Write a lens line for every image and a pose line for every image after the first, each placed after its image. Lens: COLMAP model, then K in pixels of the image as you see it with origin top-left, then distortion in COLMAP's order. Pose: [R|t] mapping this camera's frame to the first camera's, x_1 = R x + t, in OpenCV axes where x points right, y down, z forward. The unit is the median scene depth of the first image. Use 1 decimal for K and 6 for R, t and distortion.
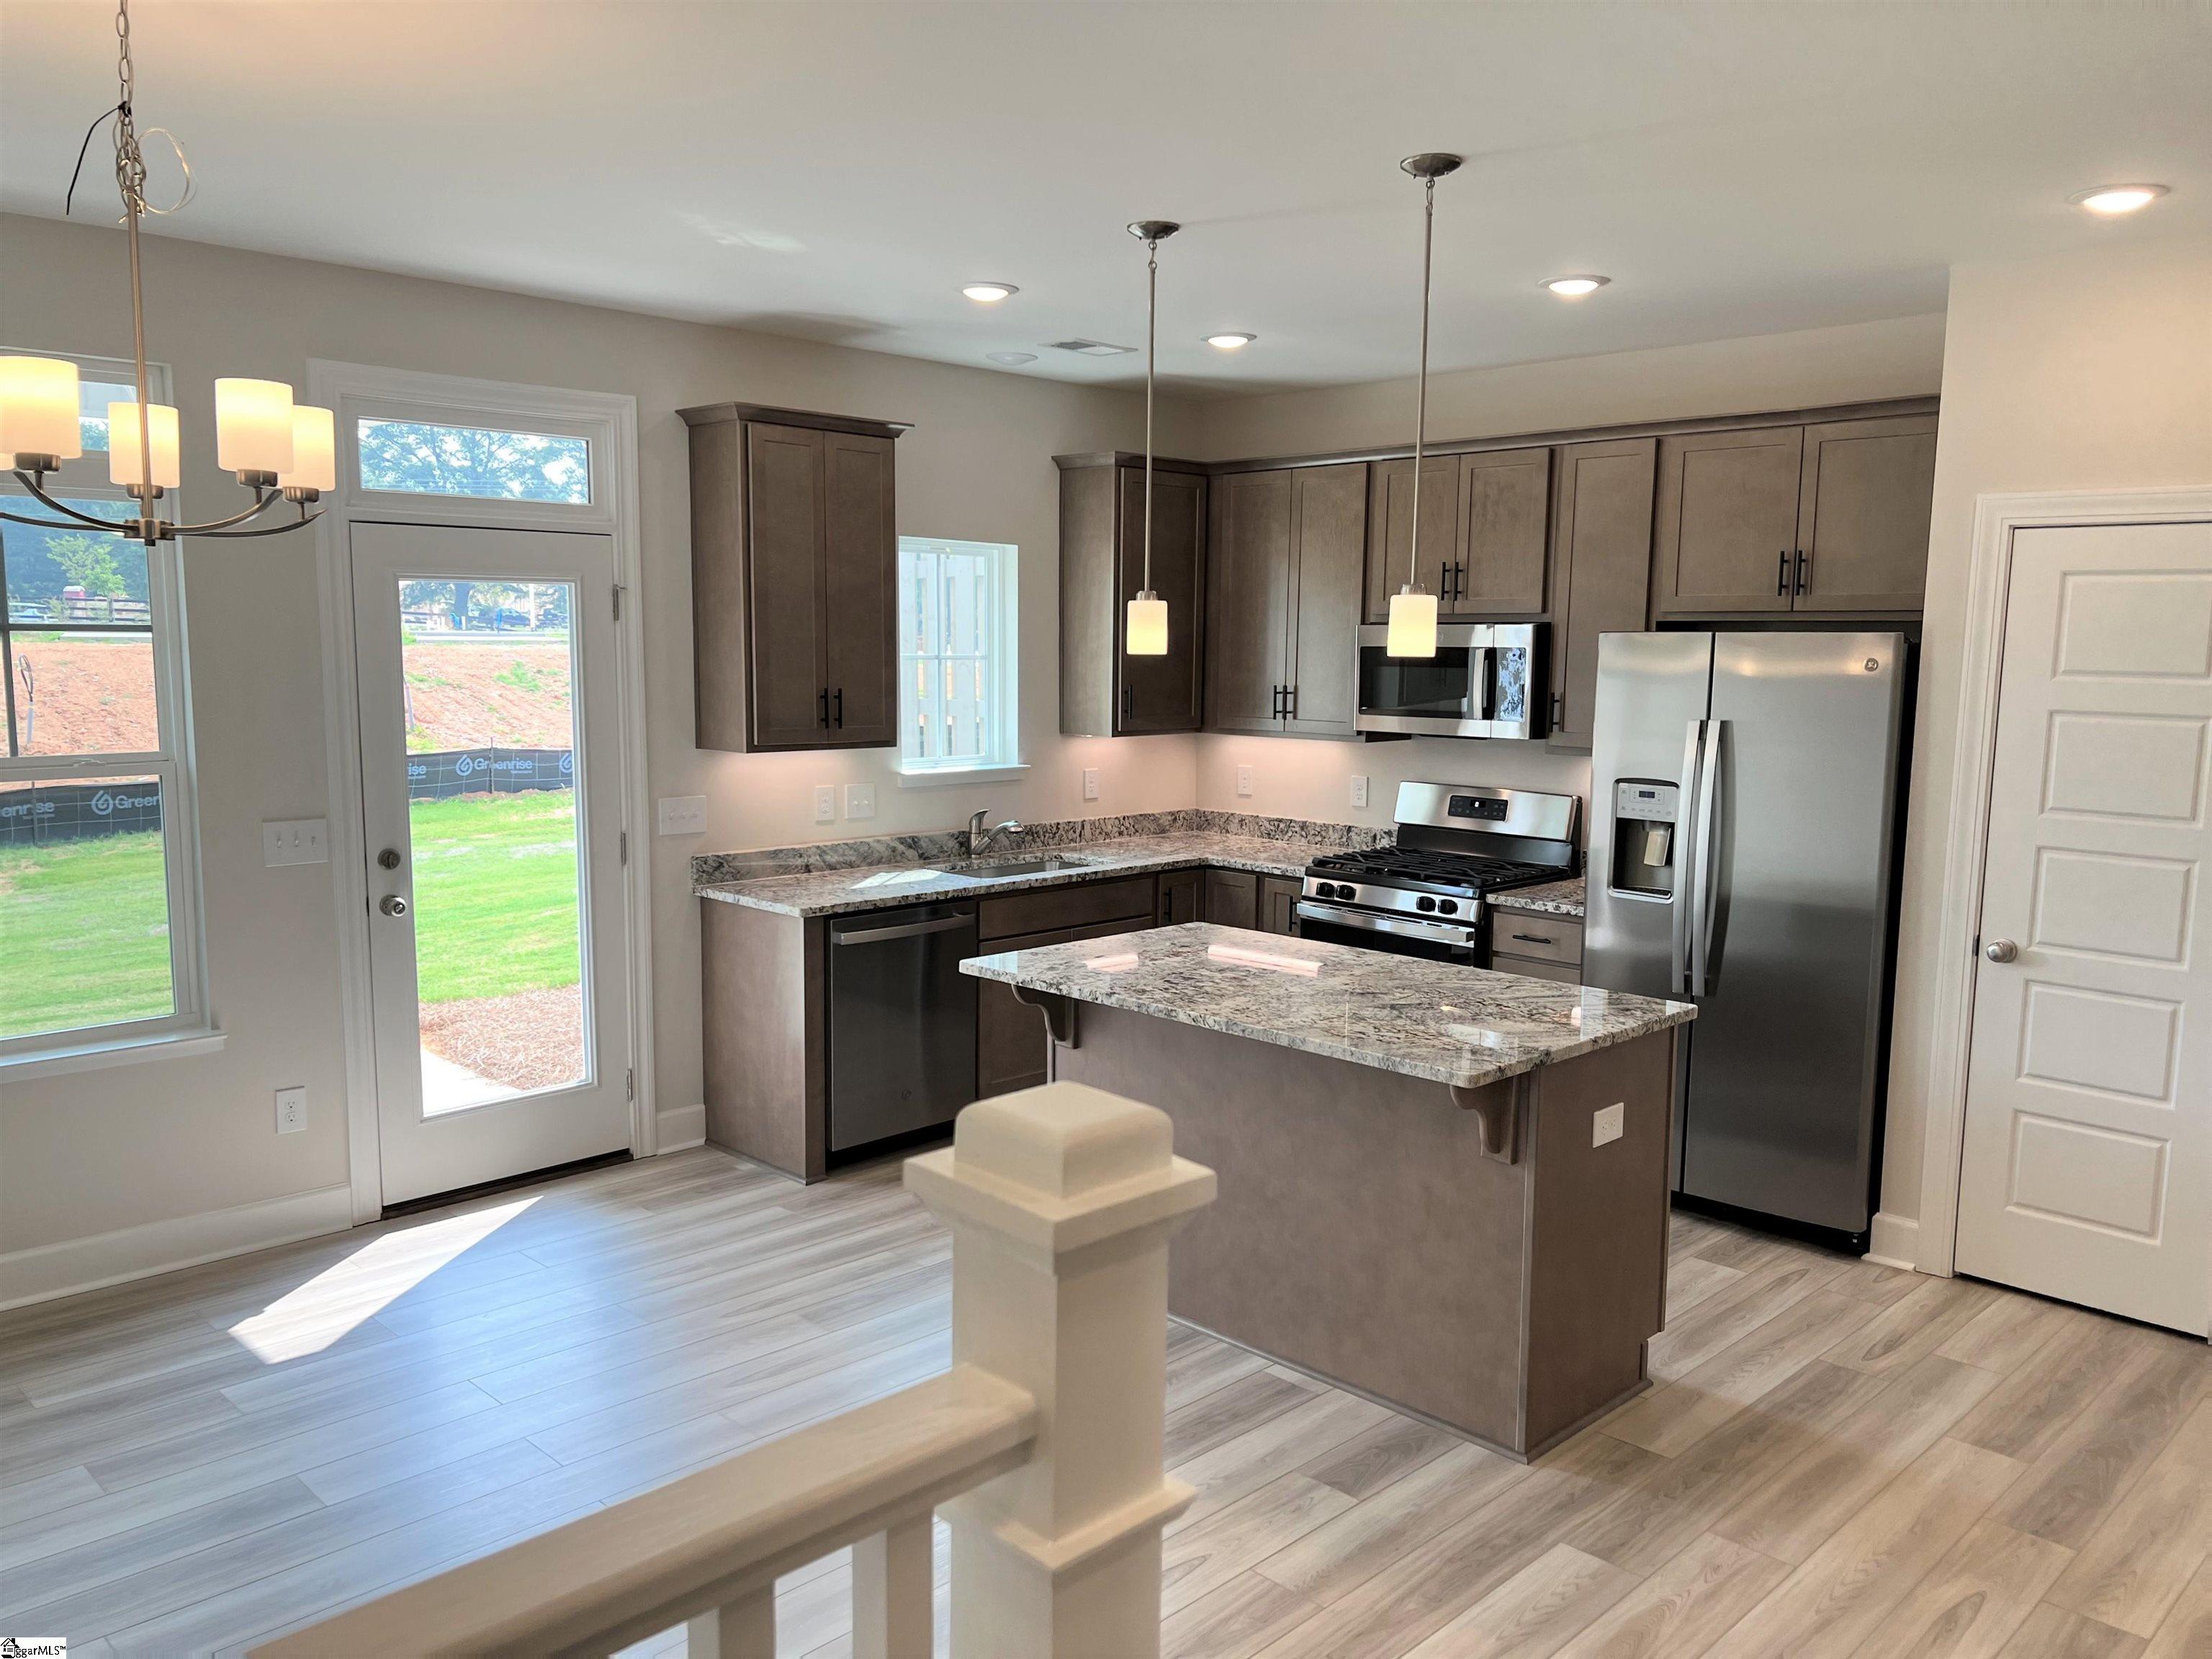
lens RADIAL K [[1696.8, 0, 1086.5], [0, 1696.8, 849.1], [0, 0, 1]] dist [0.041588, -0.054942]
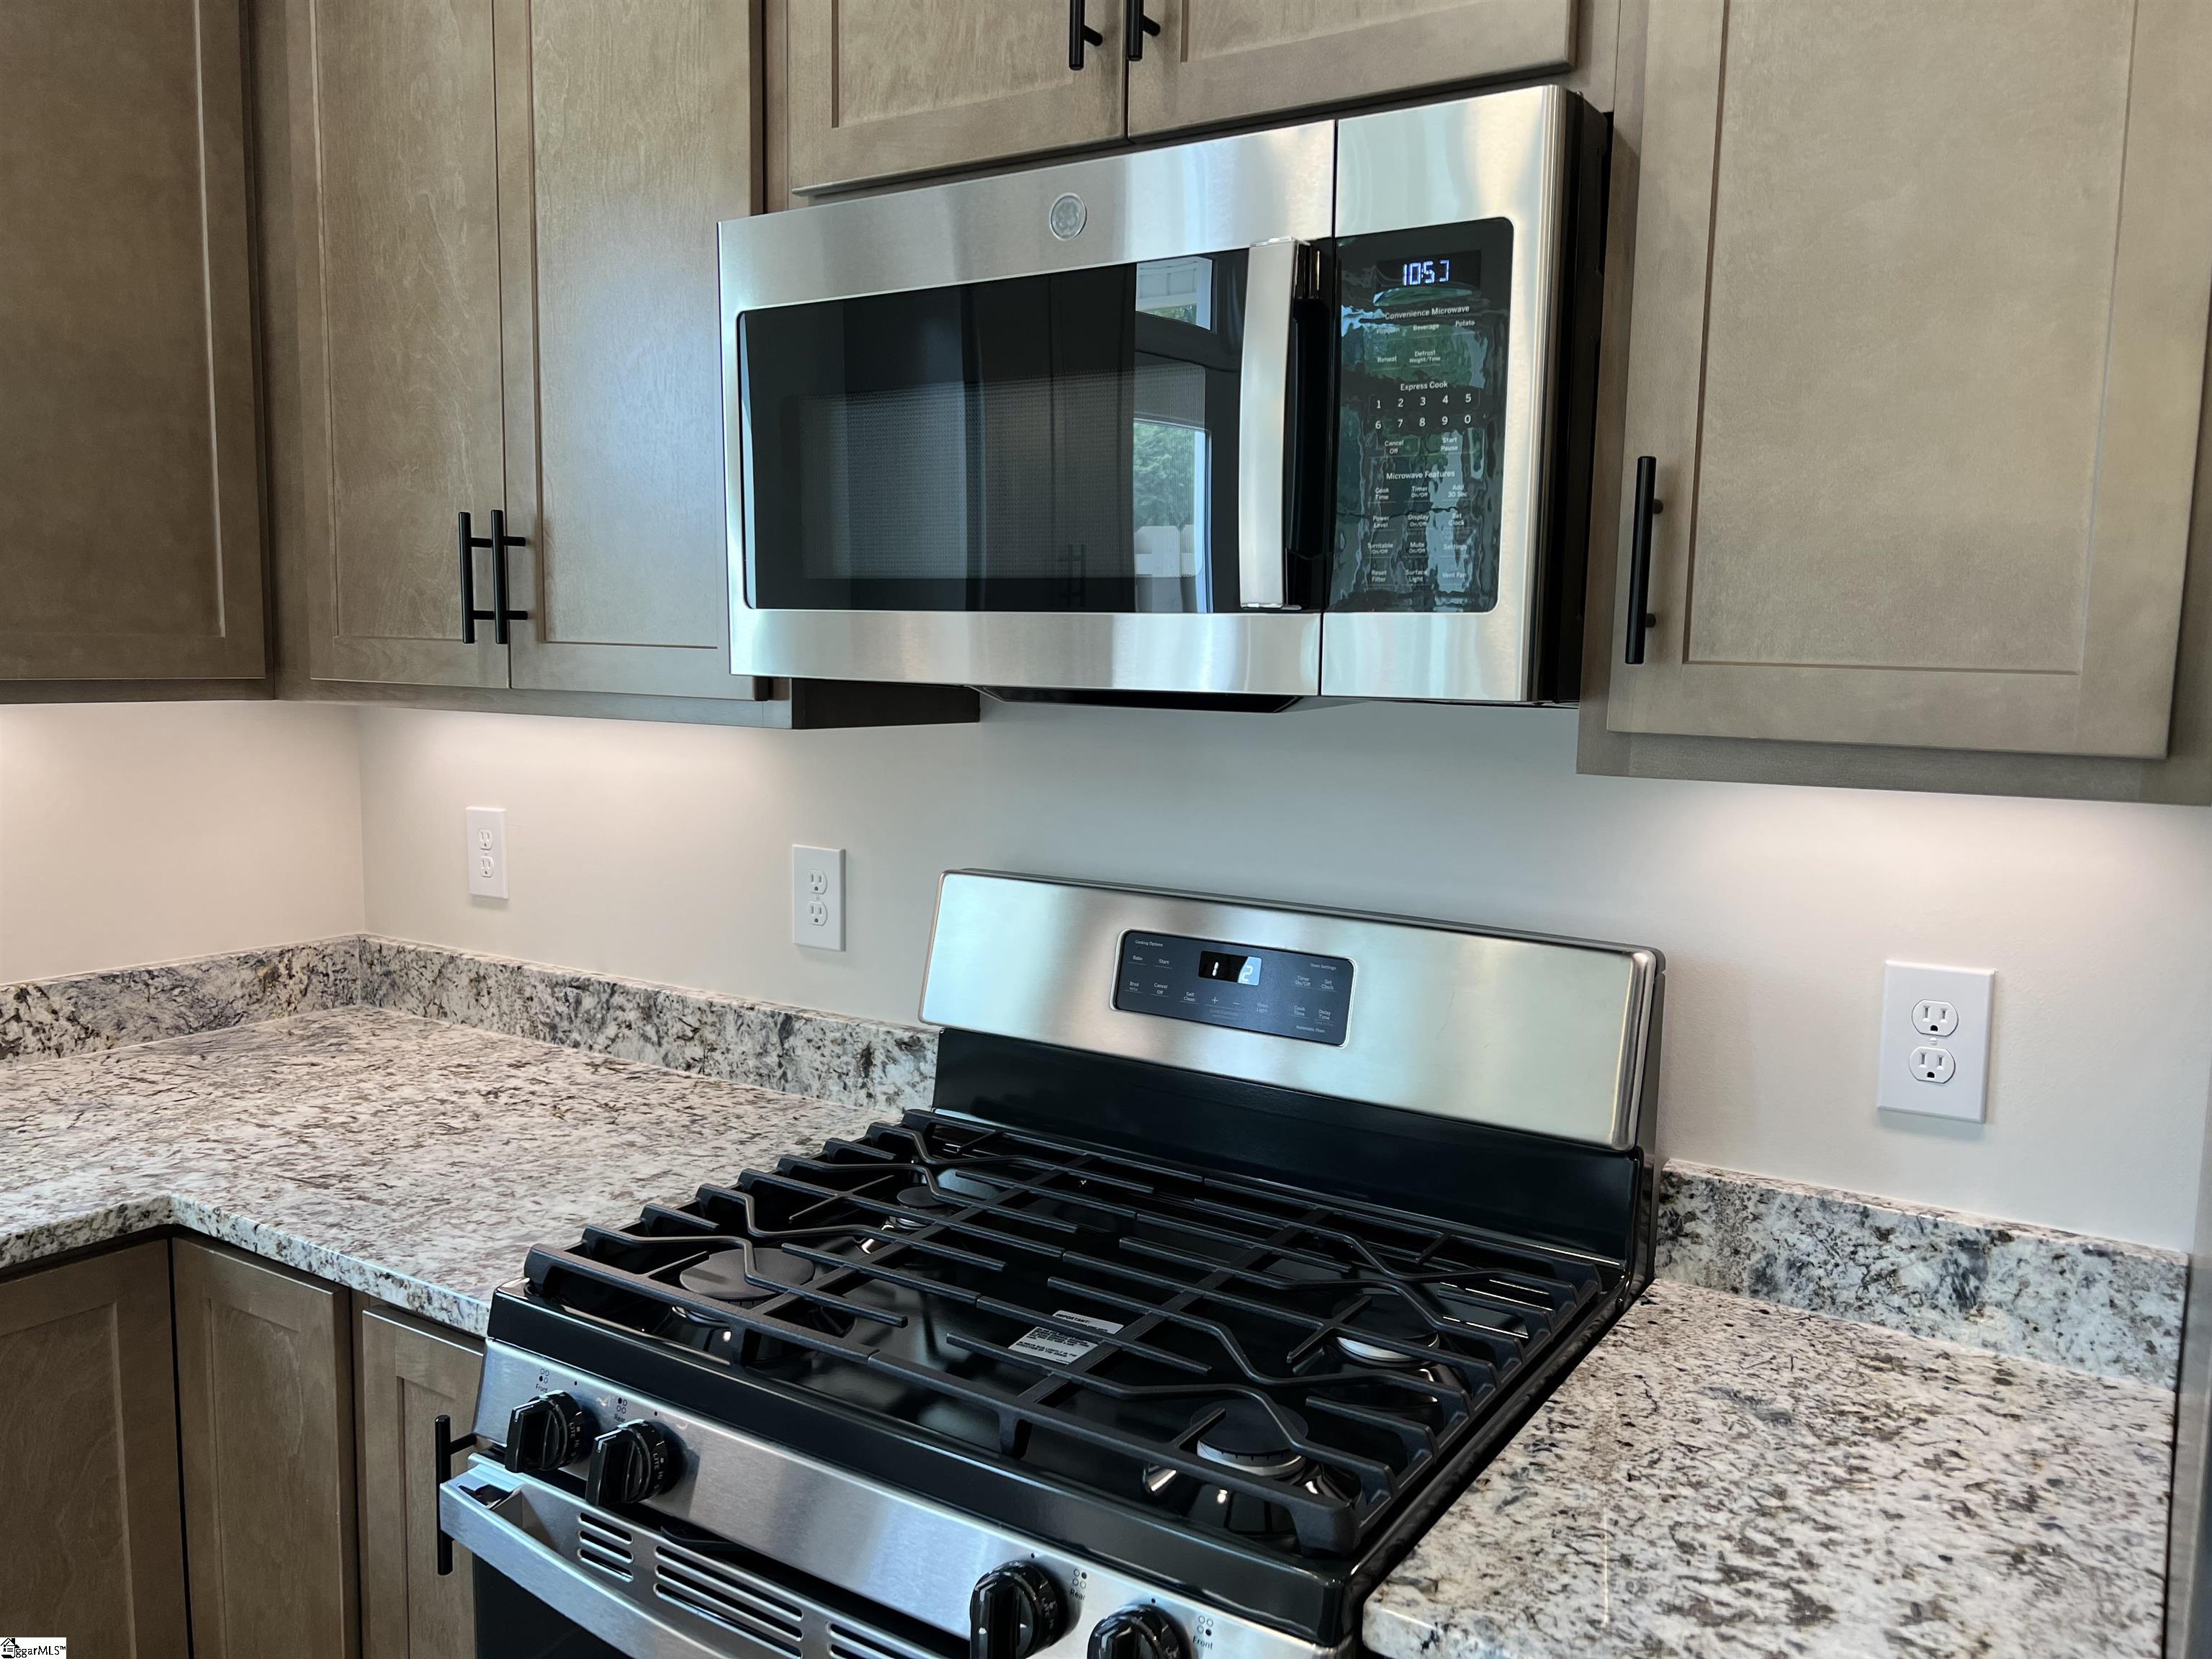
lens RADIAL K [[1696.8, 0, 1111.0], [0, 1696.8, 832.4], [0, 0, 1]] dist [0.041588, -0.054942]
pose [[0.974939, -0.016295, 0.221875, 0.178421], [0.019104, 0.999762, -0.010517, -0.050706], [-0.221650, 0.014492, 0.975018, 0.859312]]
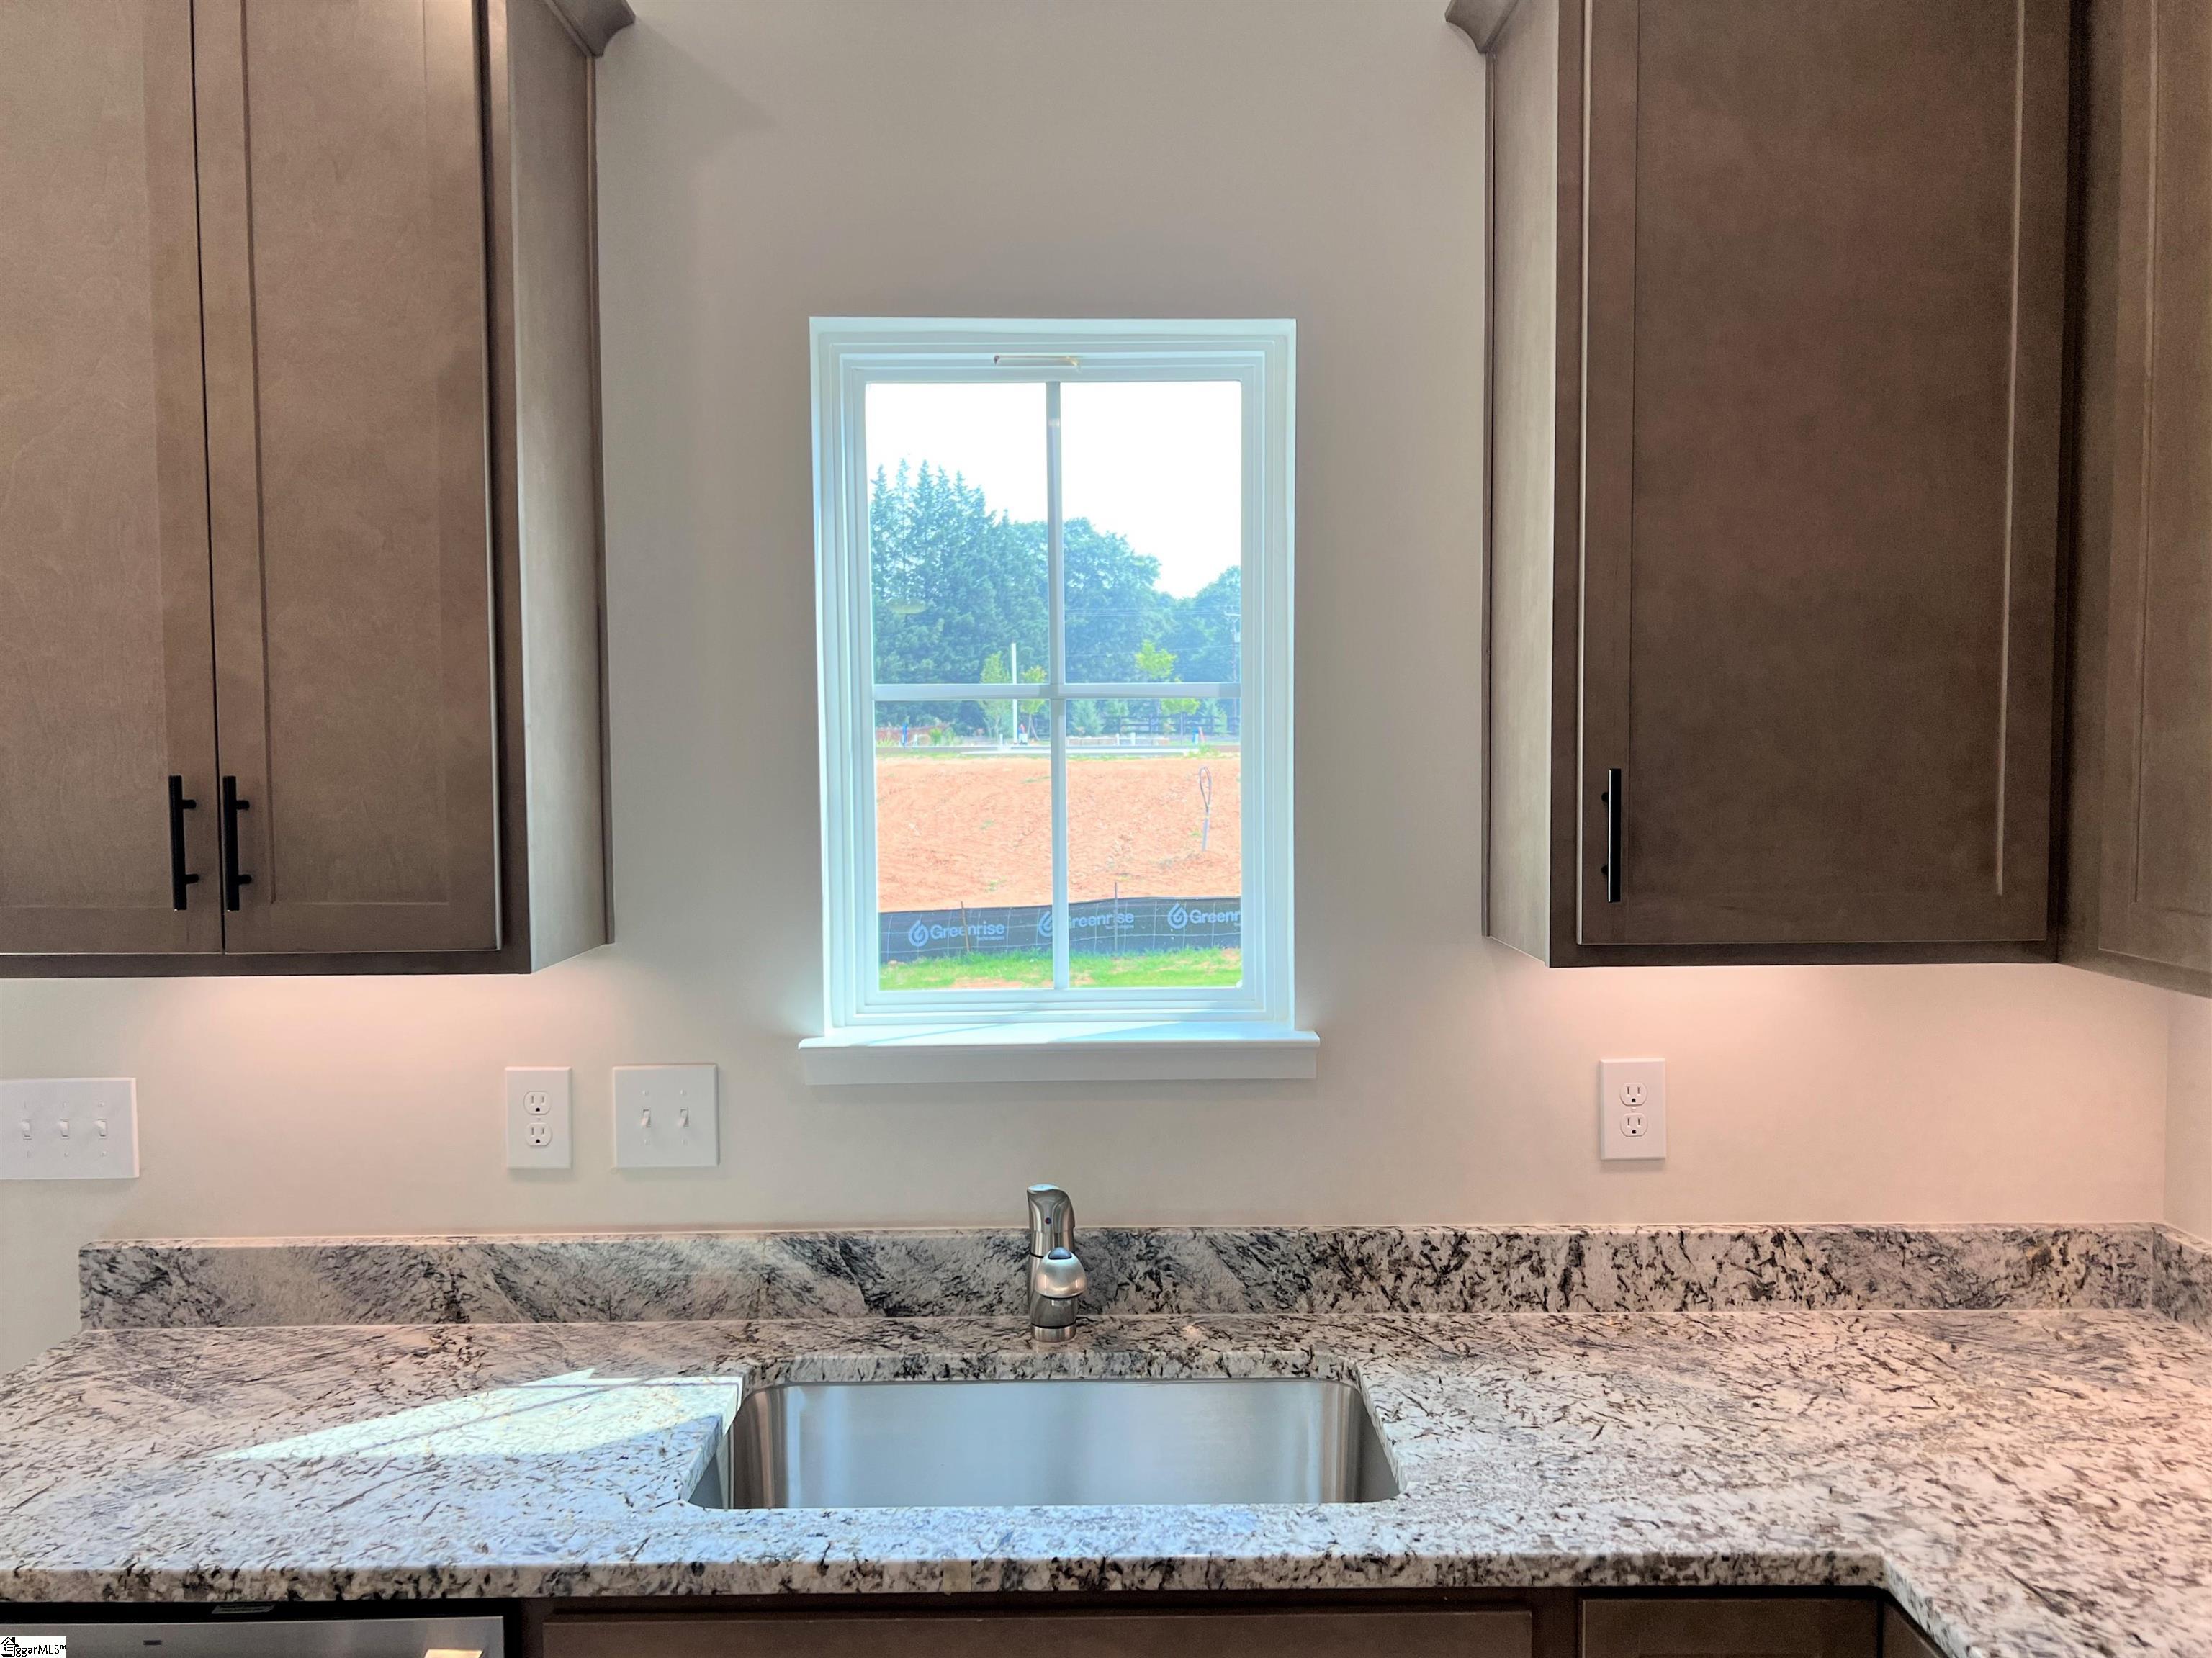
lens RADIAL K [[1696.6, 0, 1102.1], [0, 1696.6, 847.0], [0, 0, 1]] dist [0.041588, -0.054942]
pose [[0.718803, 0.025920, -0.694731, 0.177452], [-0.073223, 0.996569, -0.038578, -0.083350], [0.691347, 0.078600, 0.718235, 0.905541]]
